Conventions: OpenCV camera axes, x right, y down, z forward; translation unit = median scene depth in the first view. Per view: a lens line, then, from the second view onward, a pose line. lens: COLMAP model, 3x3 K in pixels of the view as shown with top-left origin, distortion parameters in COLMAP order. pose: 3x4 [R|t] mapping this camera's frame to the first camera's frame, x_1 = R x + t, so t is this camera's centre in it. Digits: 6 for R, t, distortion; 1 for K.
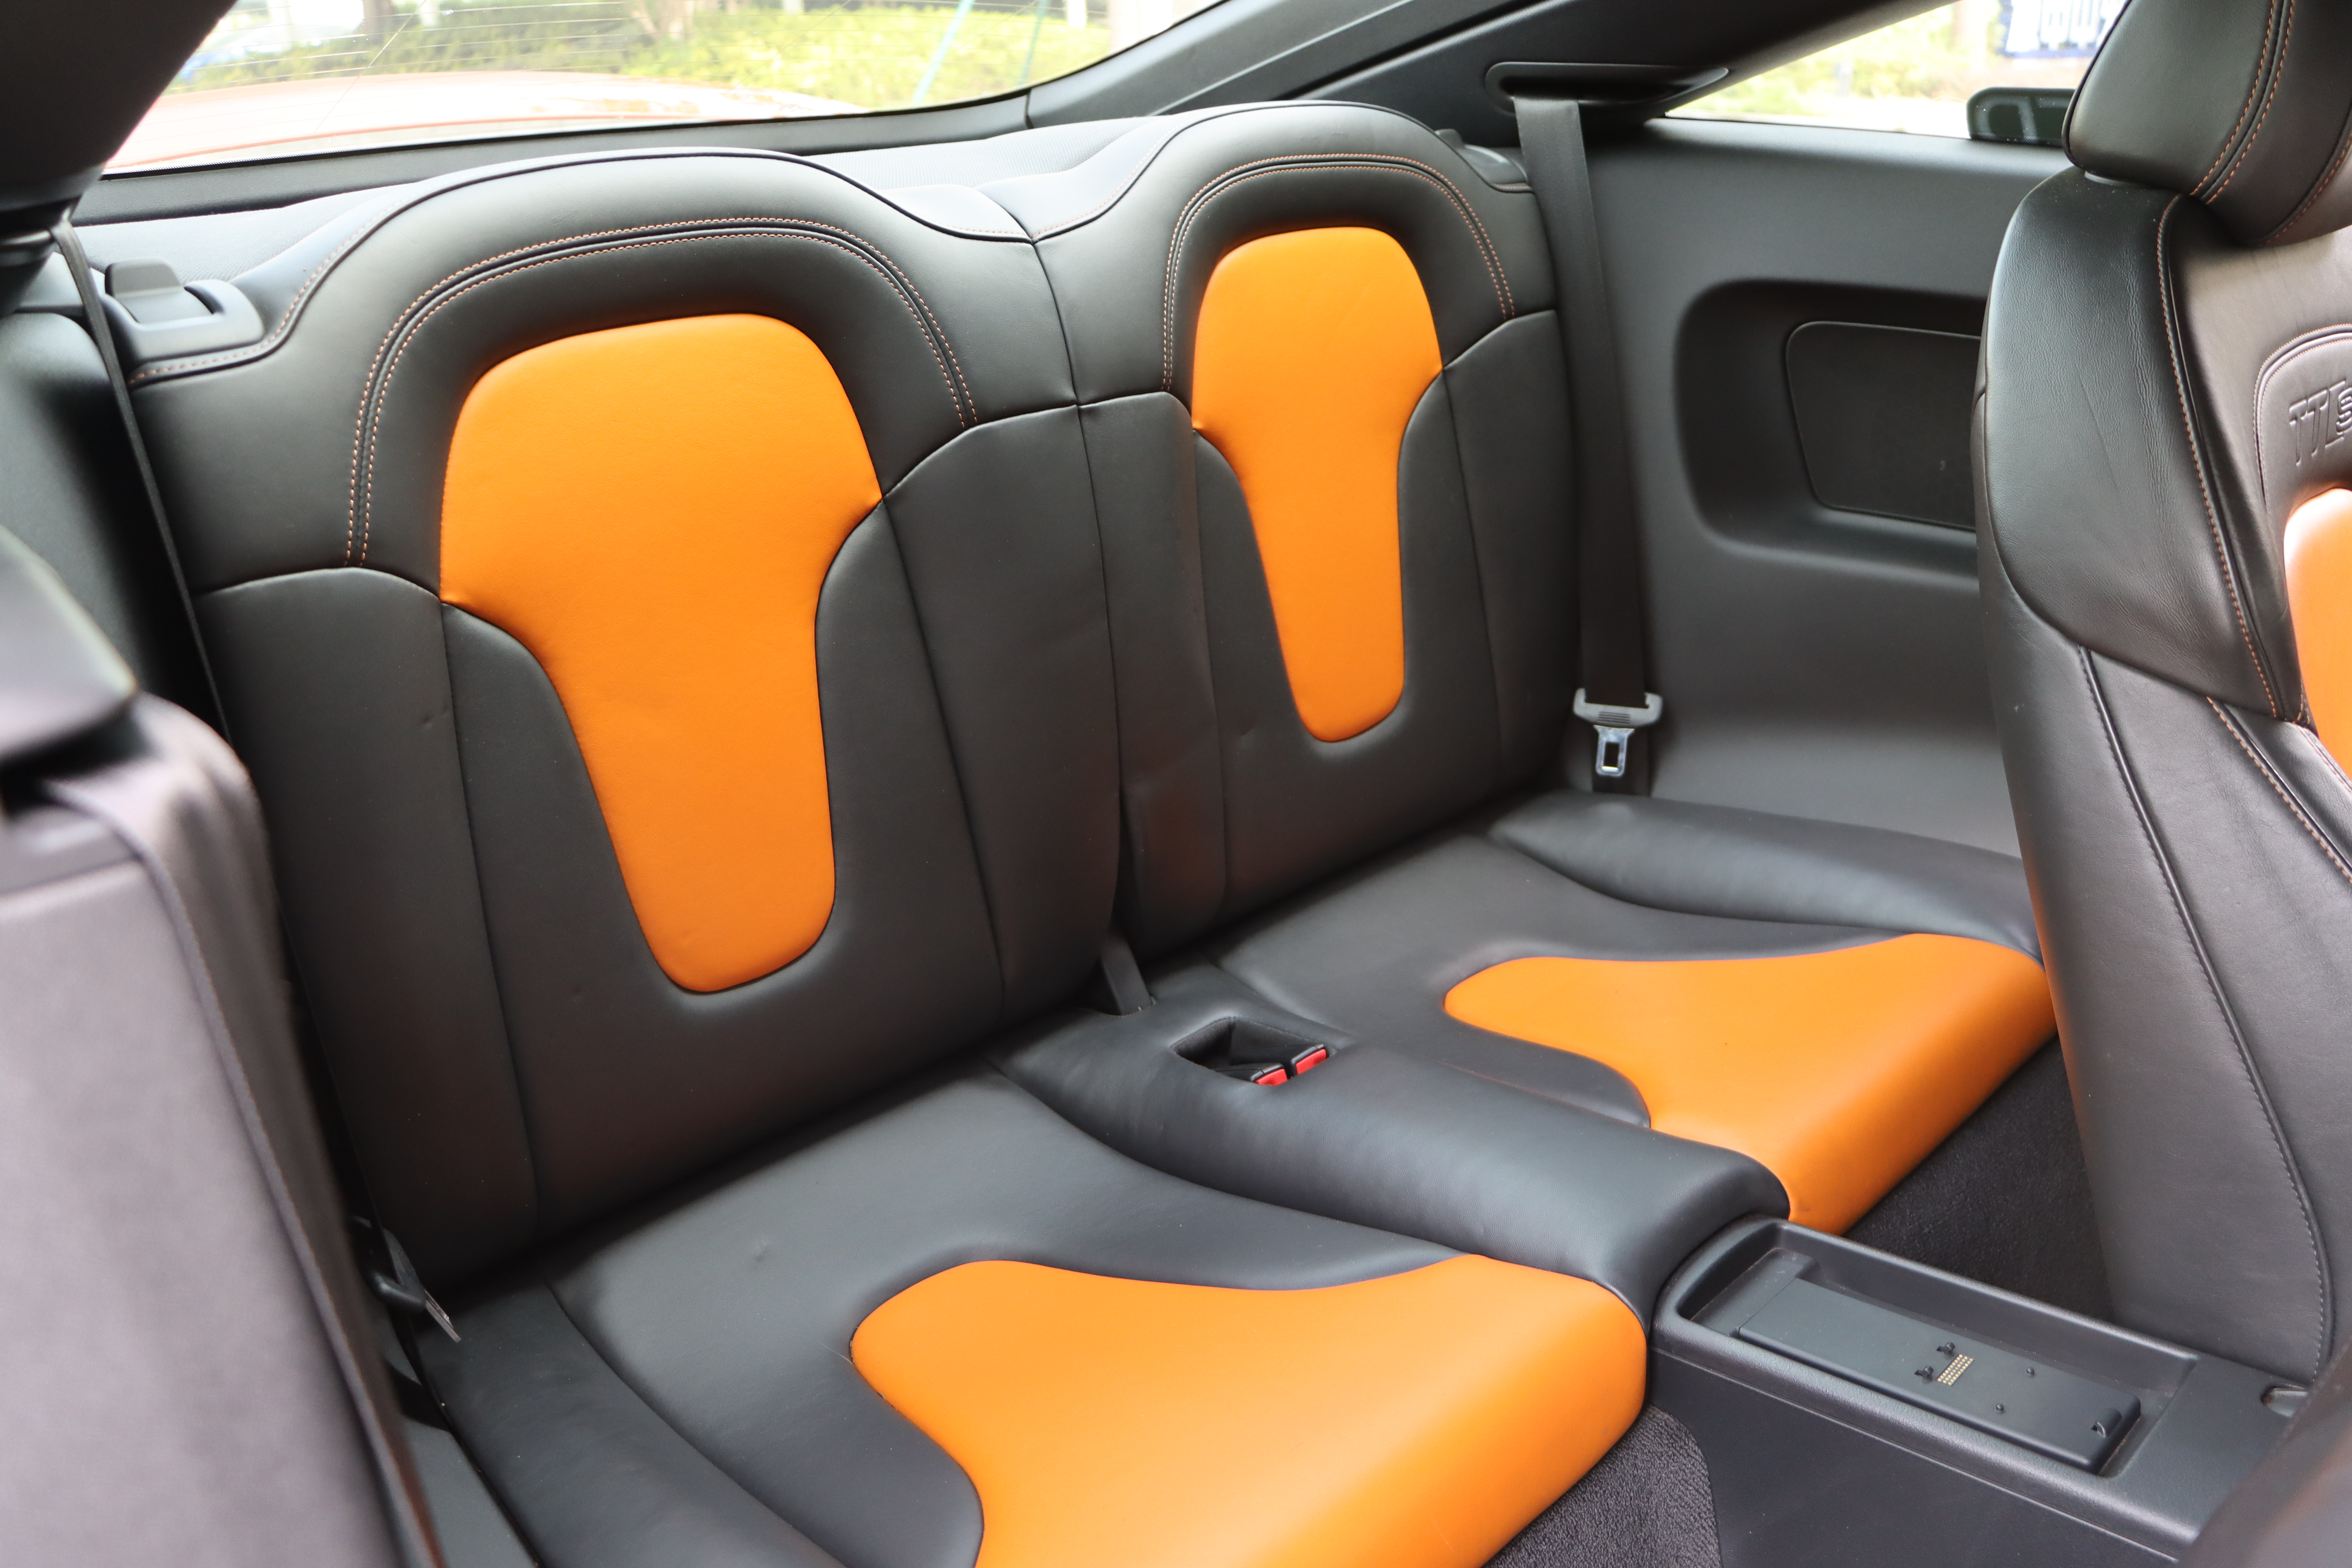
lens RADIAL K [[1909.1, 0, 1172.5], [0, 1909.1, 797.8], [0, 0, 1]] dist [-0.176816, 0.145439]
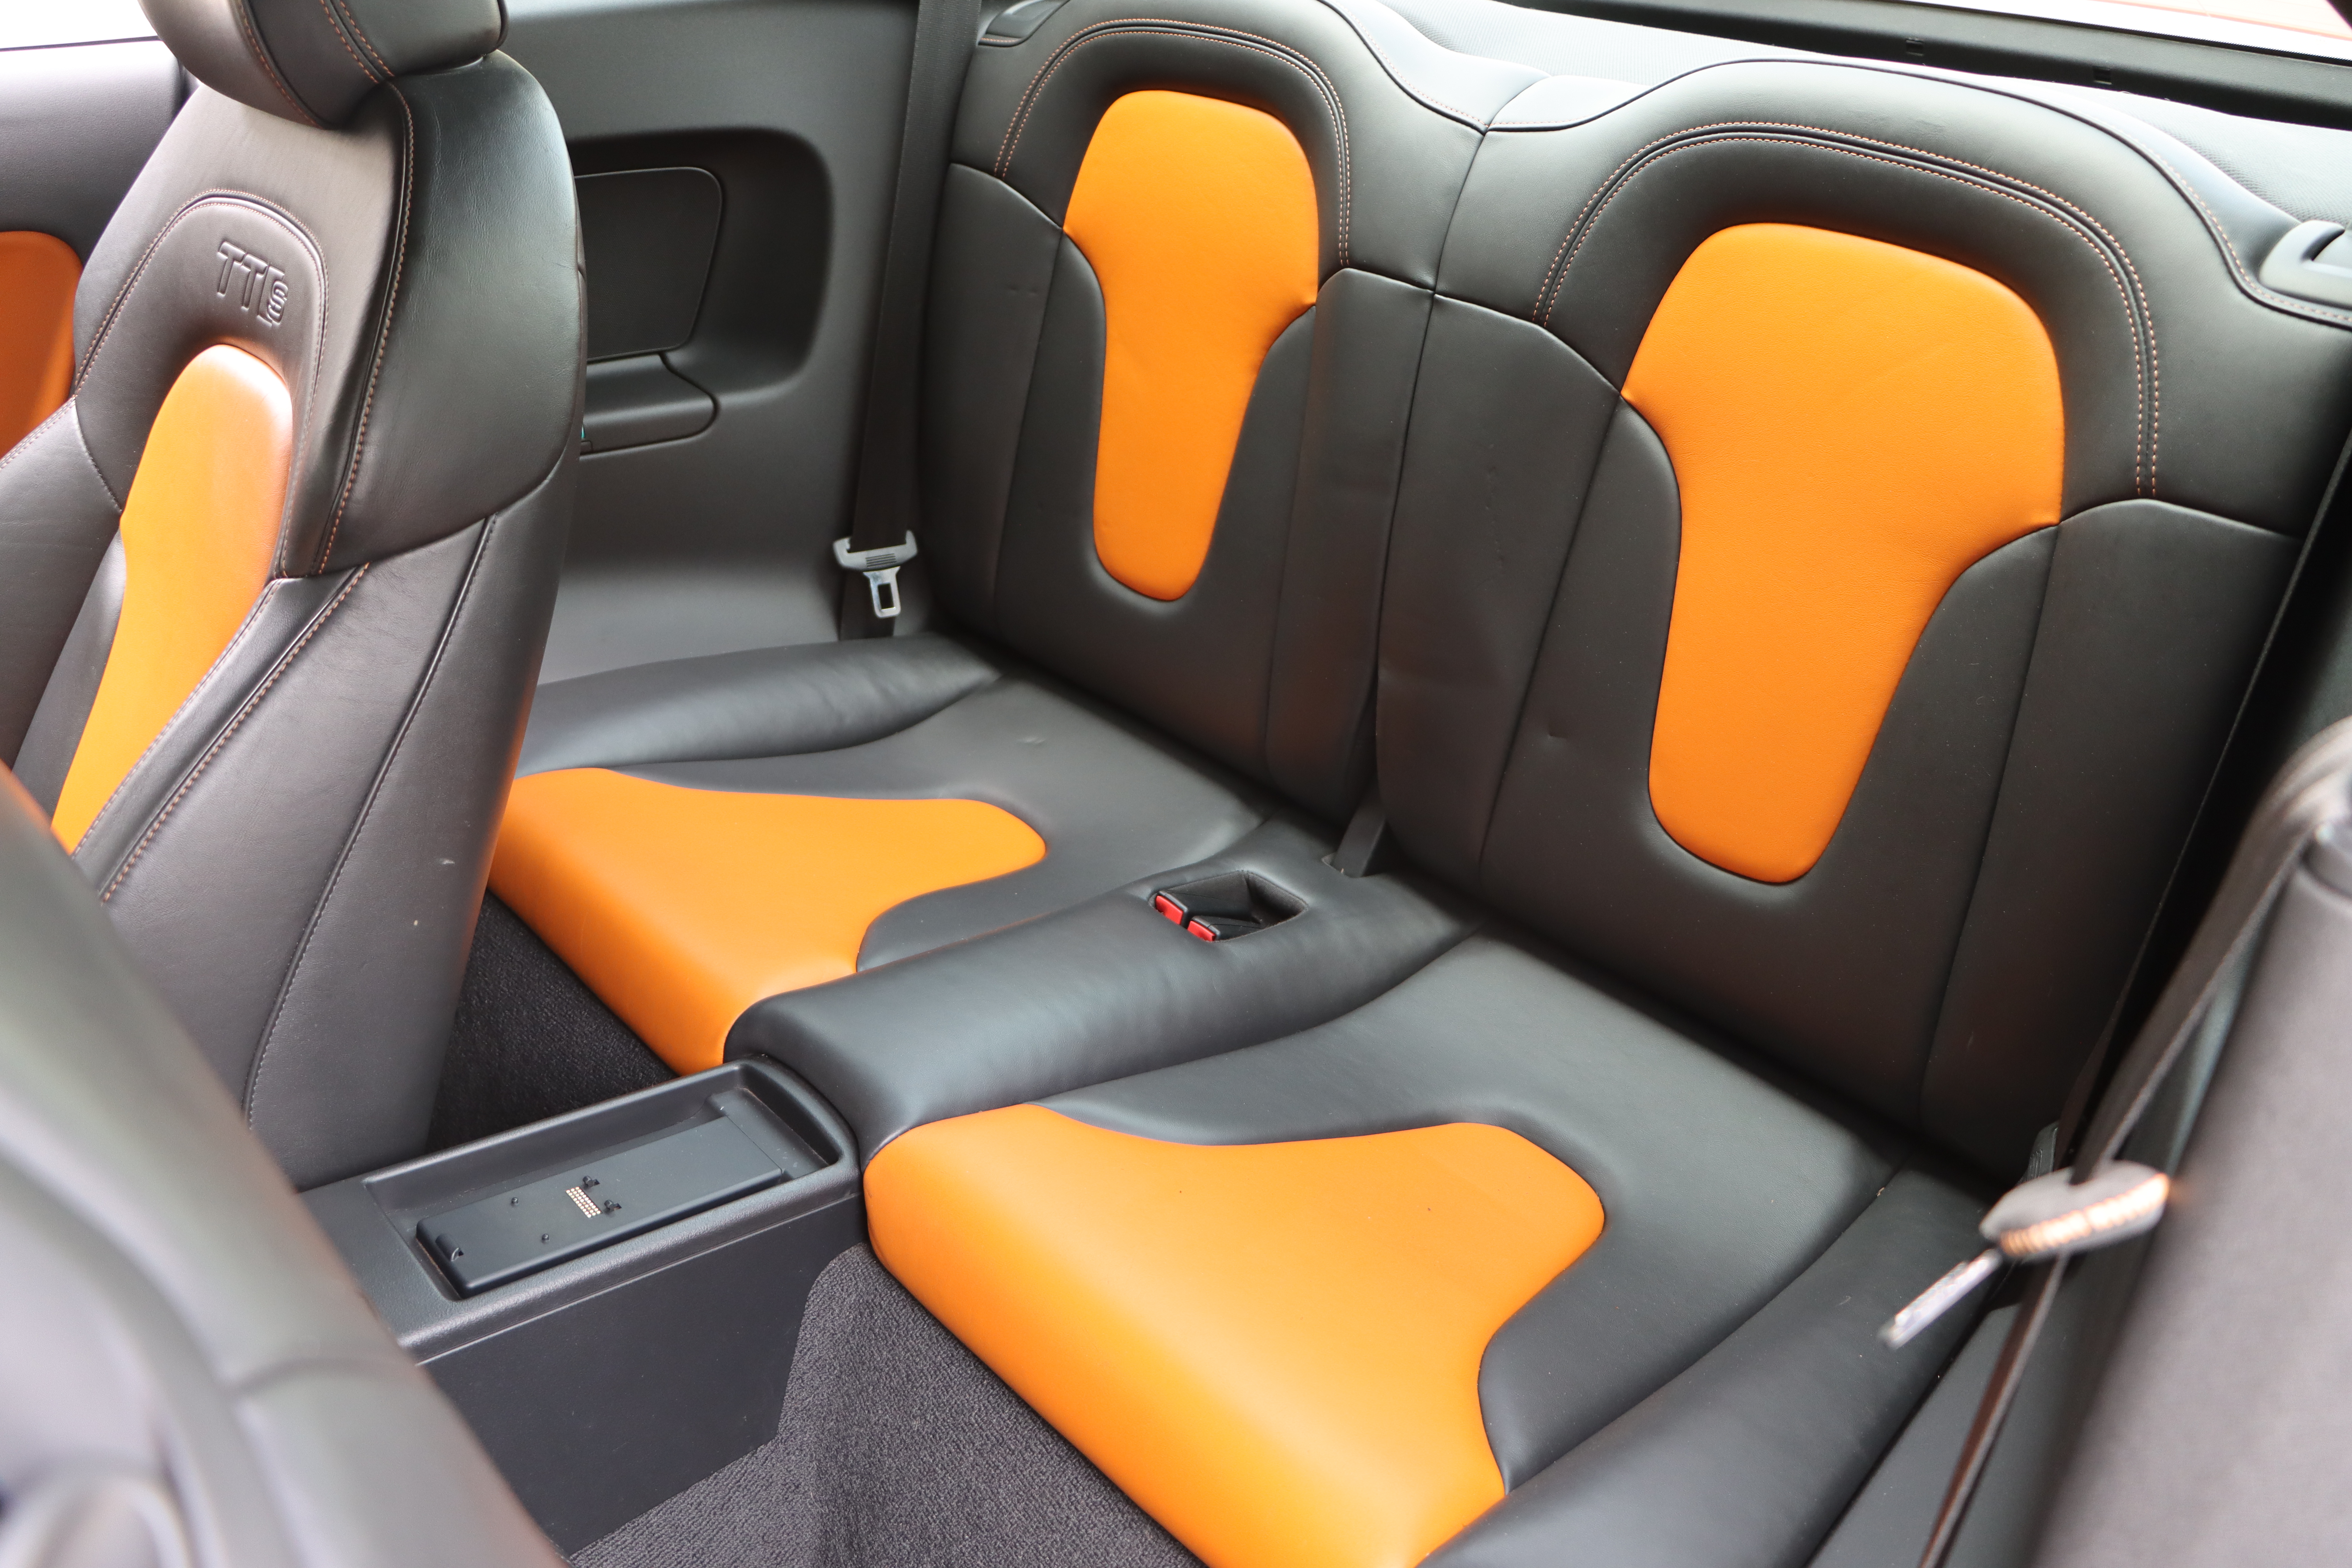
lens RADIAL K [[1909.1, 0, 1161.3], [0, 1909.1, 788.5], [0, 0, 1]] dist [-0.176816, 0.145439]
pose [[-0.054707, 0.482611, -0.874125, 0.971760], [-0.423241, 0.781692, 0.458067, -0.399586], [0.904364, 0.395025, 0.161497, 0.807116]]
